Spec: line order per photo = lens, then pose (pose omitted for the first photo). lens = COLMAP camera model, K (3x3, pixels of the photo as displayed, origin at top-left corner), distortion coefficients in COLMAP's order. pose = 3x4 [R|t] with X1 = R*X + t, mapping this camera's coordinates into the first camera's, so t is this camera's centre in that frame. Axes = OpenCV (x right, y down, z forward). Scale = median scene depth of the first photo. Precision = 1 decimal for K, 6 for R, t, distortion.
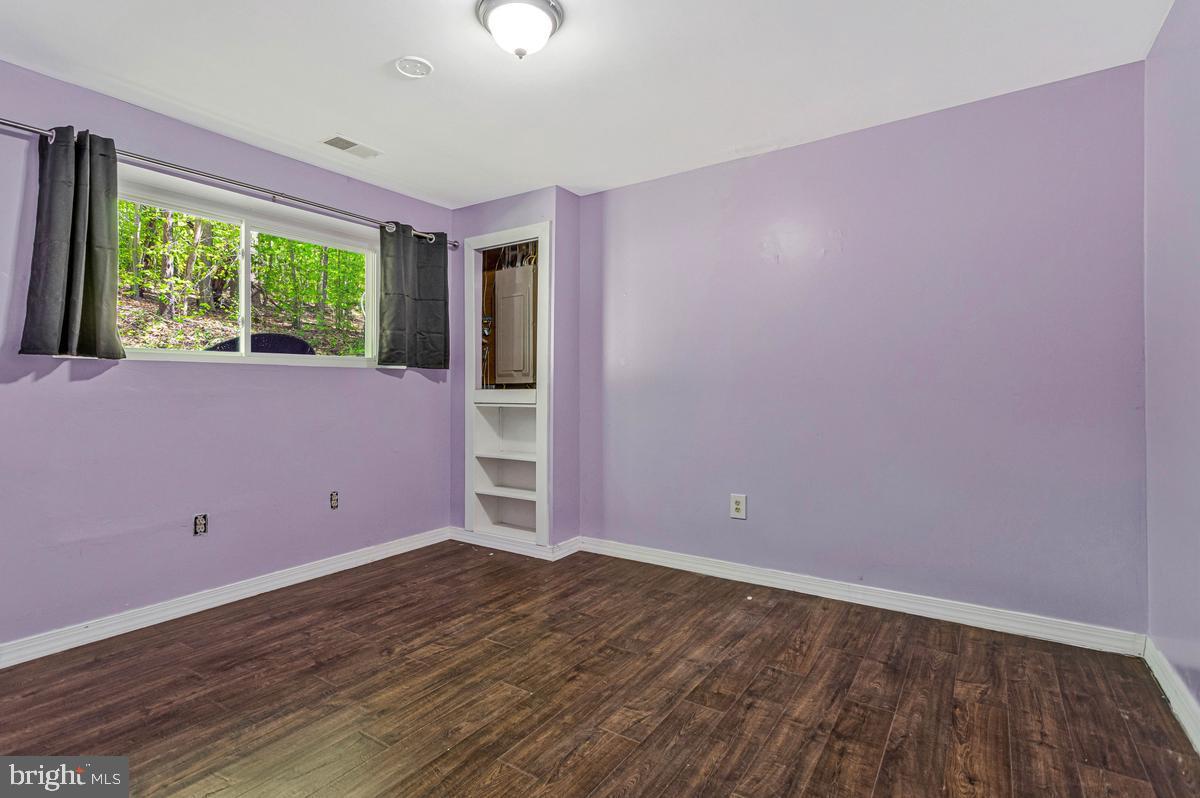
lens RADIAL K [[577.8, 0, 593.6], [0, 577.8, 391.4], [0, 0, 1]] dist [0.003393, 0.001361]
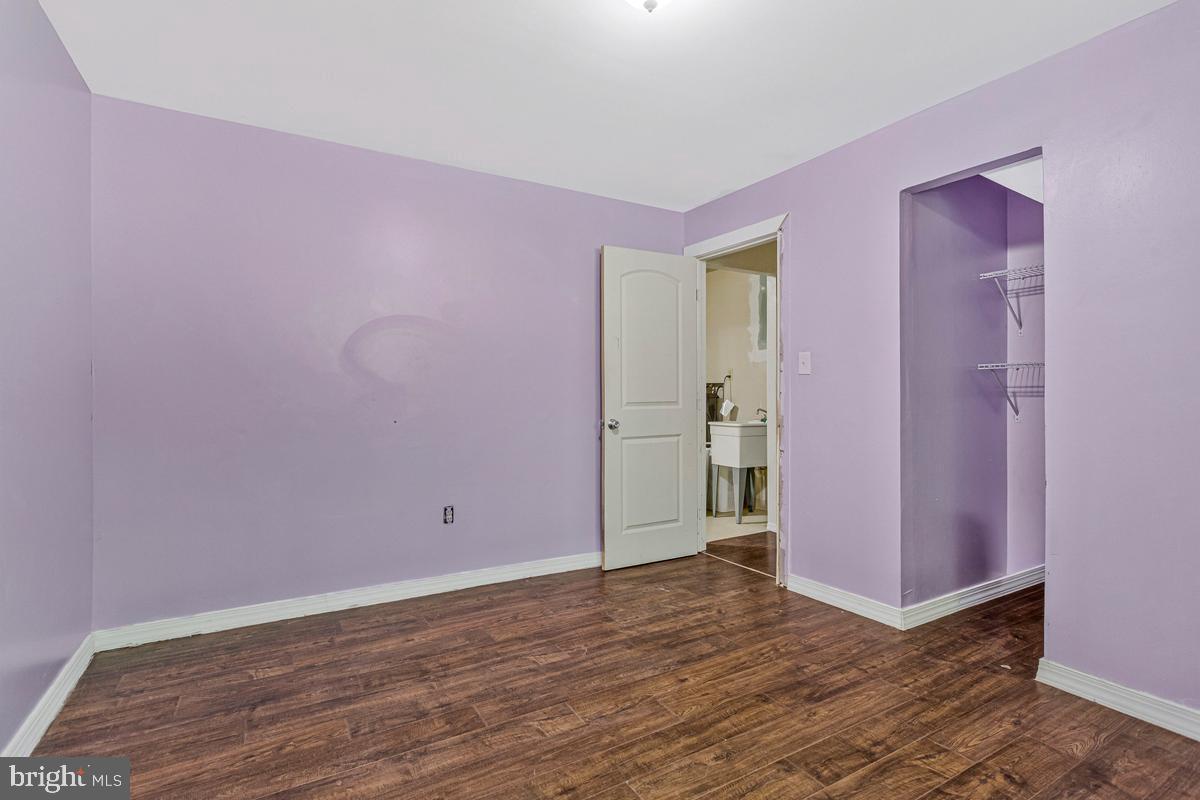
lens RADIAL K [[577.8, 0, 595.8], [0, 577.8, 397.1], [0, 0, 1]] dist [0.003393, 0.001361]
pose [[-0.903104, 0.002110, 0.429417, -0.462655], [0.008778, 0.999870, 0.013550, -0.036407], [-0.429332, 0.016006, -0.903005, 1.925882]]
